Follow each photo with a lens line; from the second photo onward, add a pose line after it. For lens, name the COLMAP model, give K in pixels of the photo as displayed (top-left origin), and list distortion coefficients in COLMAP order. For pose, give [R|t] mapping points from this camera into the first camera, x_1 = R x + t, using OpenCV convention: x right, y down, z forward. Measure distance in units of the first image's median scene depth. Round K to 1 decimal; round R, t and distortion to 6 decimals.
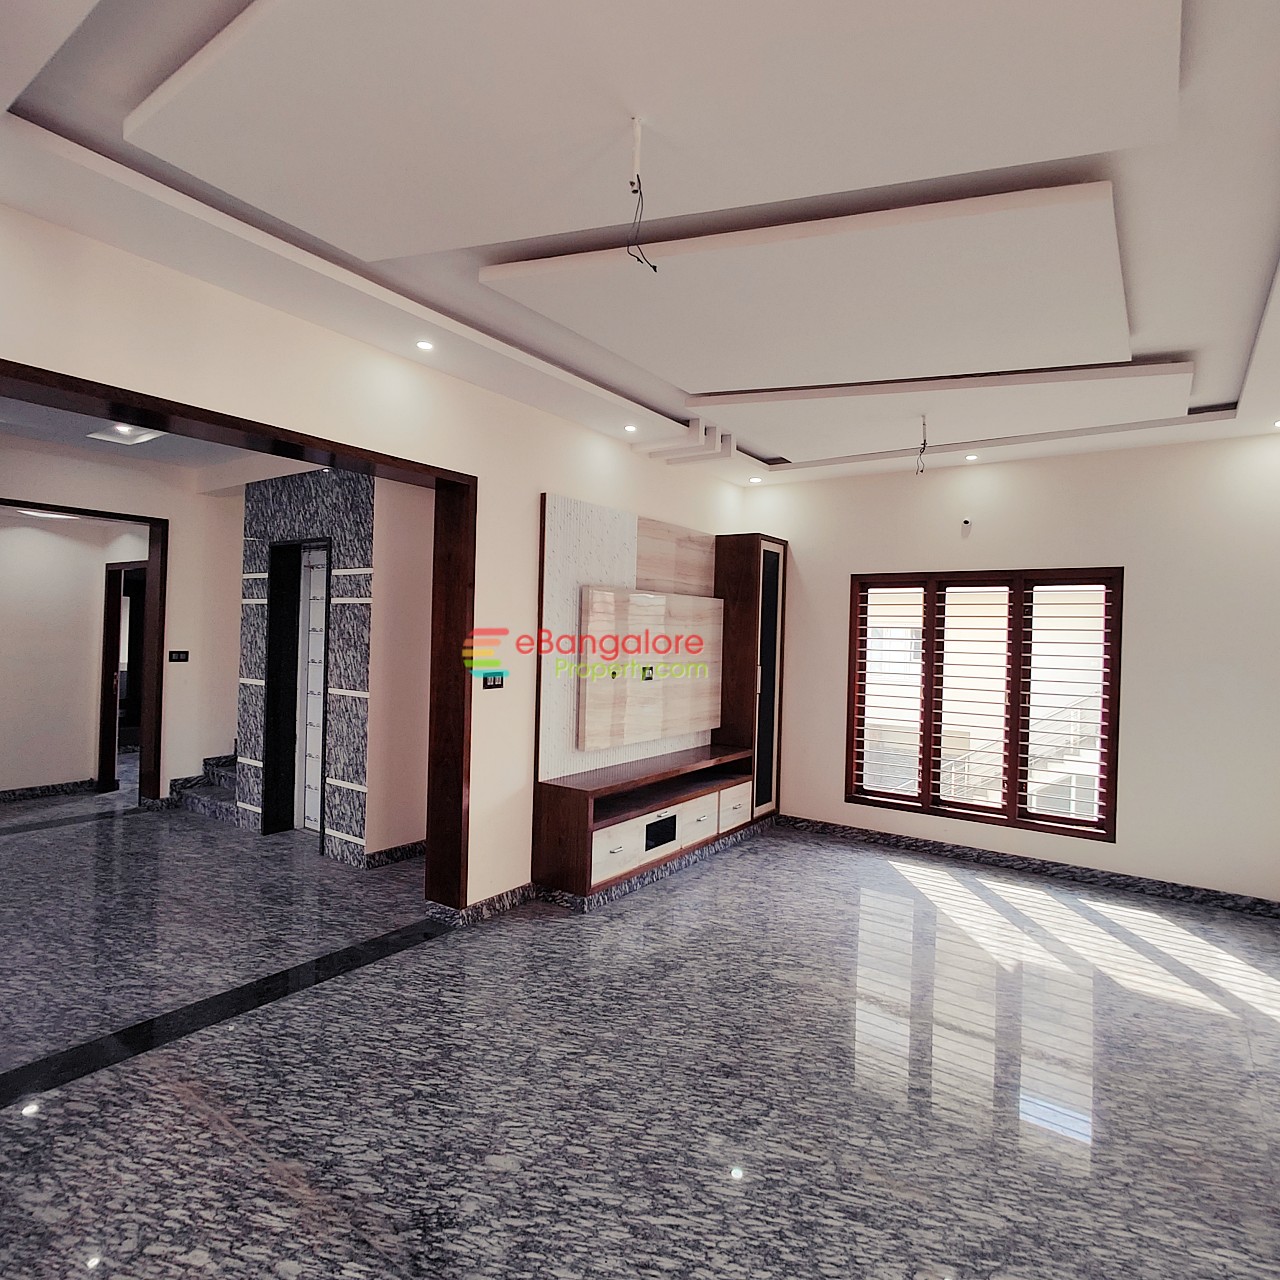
lens RADIAL K [[748.6, 0, 638.6], [0, 748.6, 636.8], [0, 0, 1]] dist [0.003202, 0.002065]
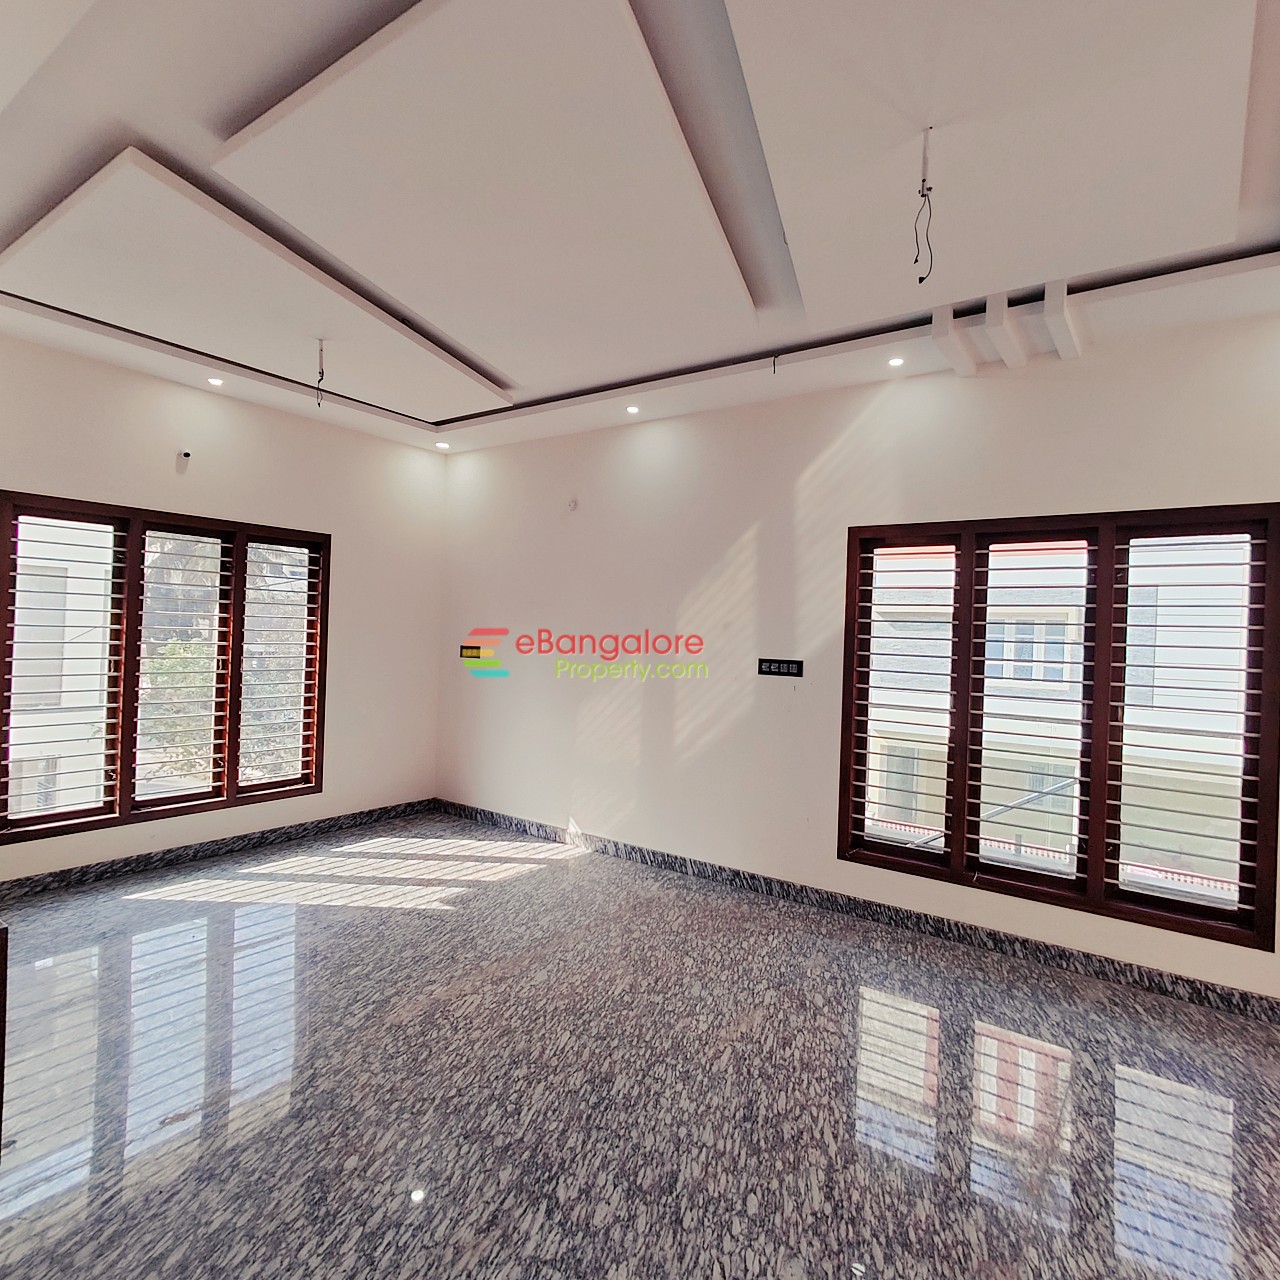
lens RADIAL K [[748.6, 0, 649.9], [0, 748.6, 646.9], [0, 0, 1]] dist [0.003202, 0.002065]
pose [[0.006459, -0.040643, 0.999153, -0.444589], [-0.026189, 0.998824, 0.040799, 0.011709], [-0.999636, -0.026431, 0.005387, 0.555136]]
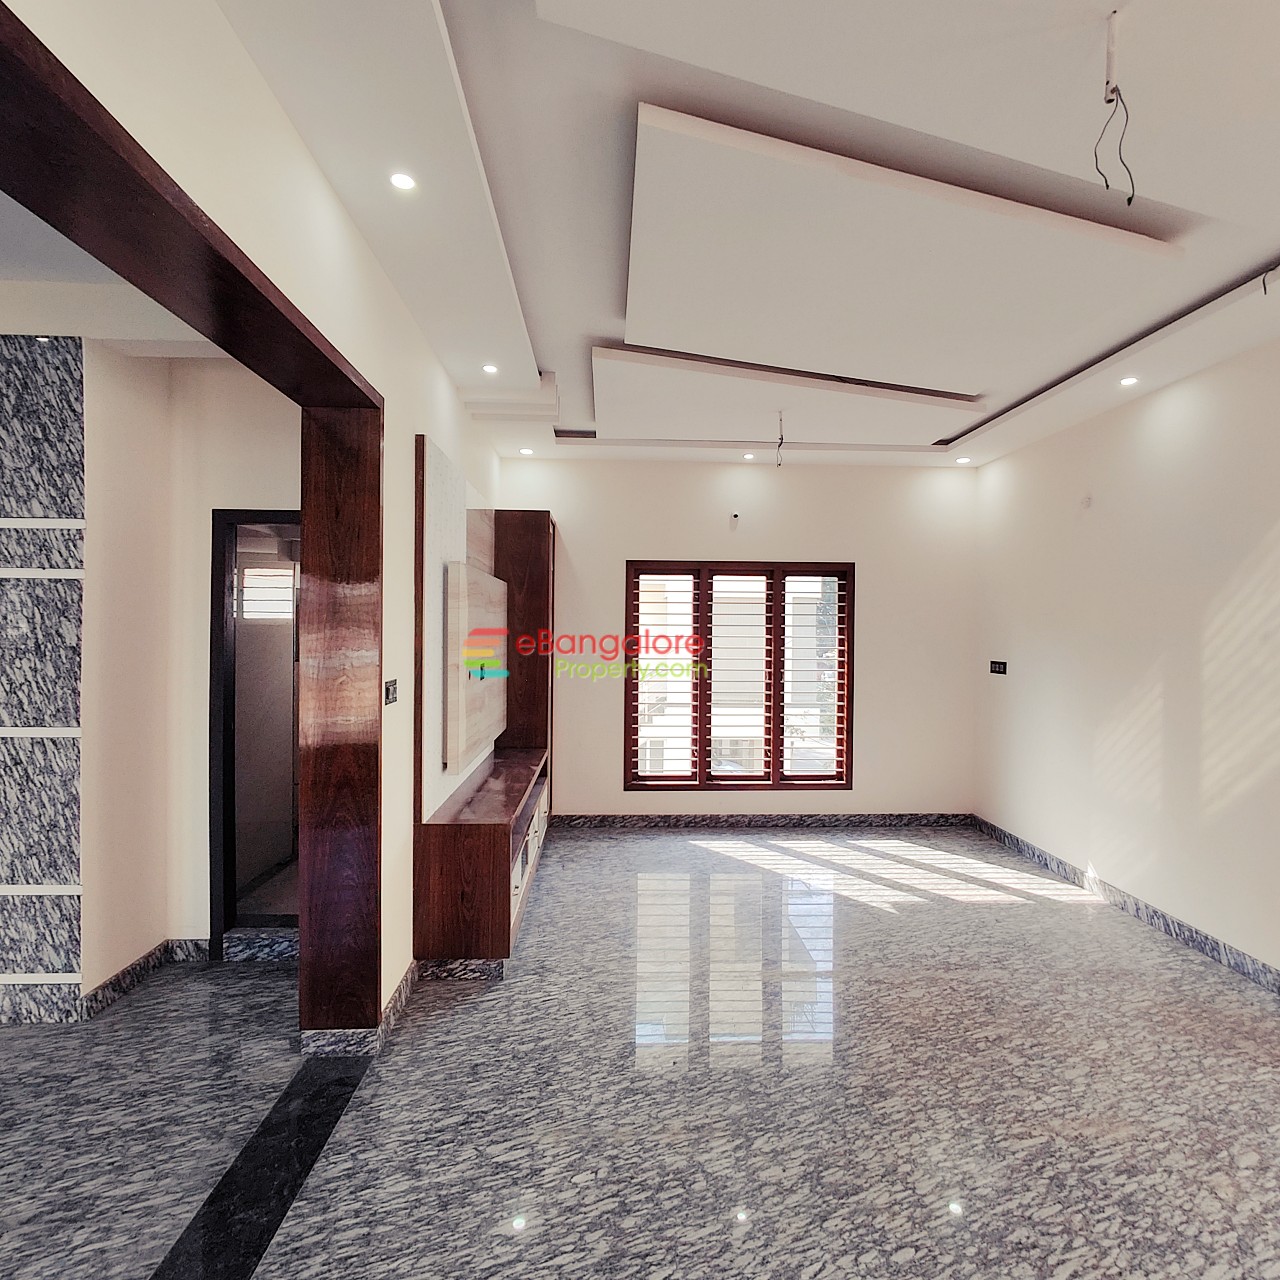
lens RADIAL K [[748.6, 0, 640.9], [0, 748.6, 637.2], [0, 0, 1]] dist [0.003202, 0.002065]
pose [[0.790778, -0.026053, 0.611548, -0.387259], [0.016217, 0.999635, 0.021617, -0.003904], [-0.611888, -0.007176, 0.790912, 0.262892]]
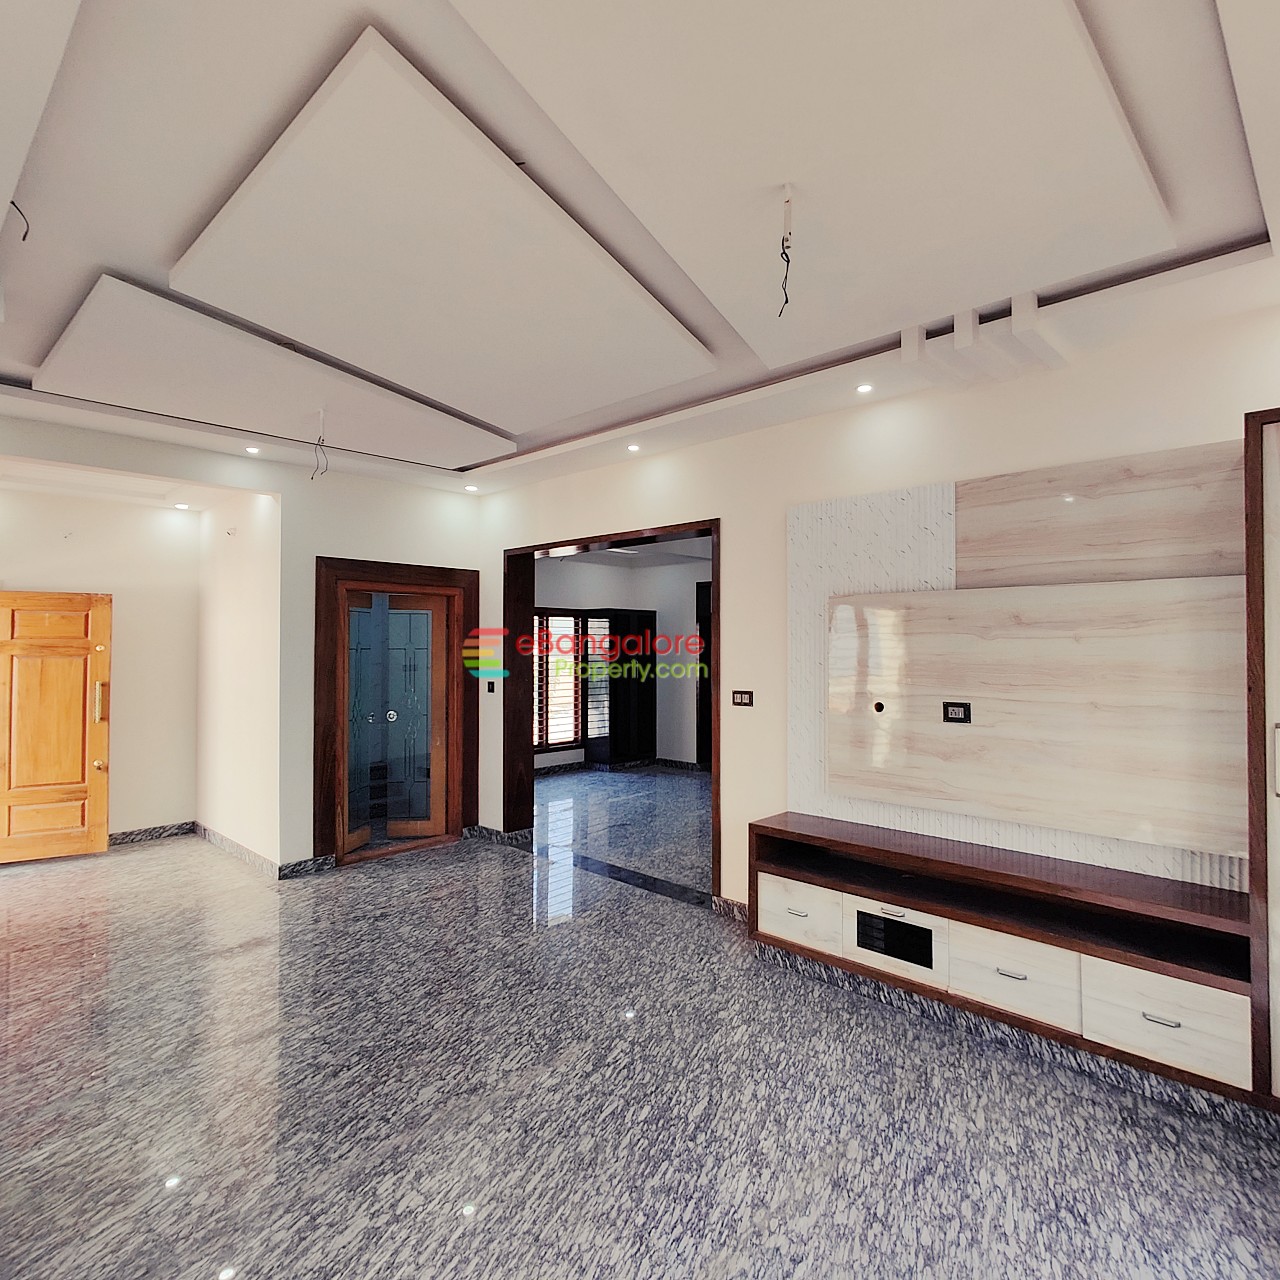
lens RADIAL K [[748.6, 0, 642.1], [0, 748.6, 637.9], [0, 0, 1]] dist [0.003202, 0.002065]
pose [[-0.152077, -0.038143, -0.987632, 0.782977], [-0.011342, 0.999257, -0.036846, 0.011585], [0.988304, 0.005598, -0.152397, 0.899740]]
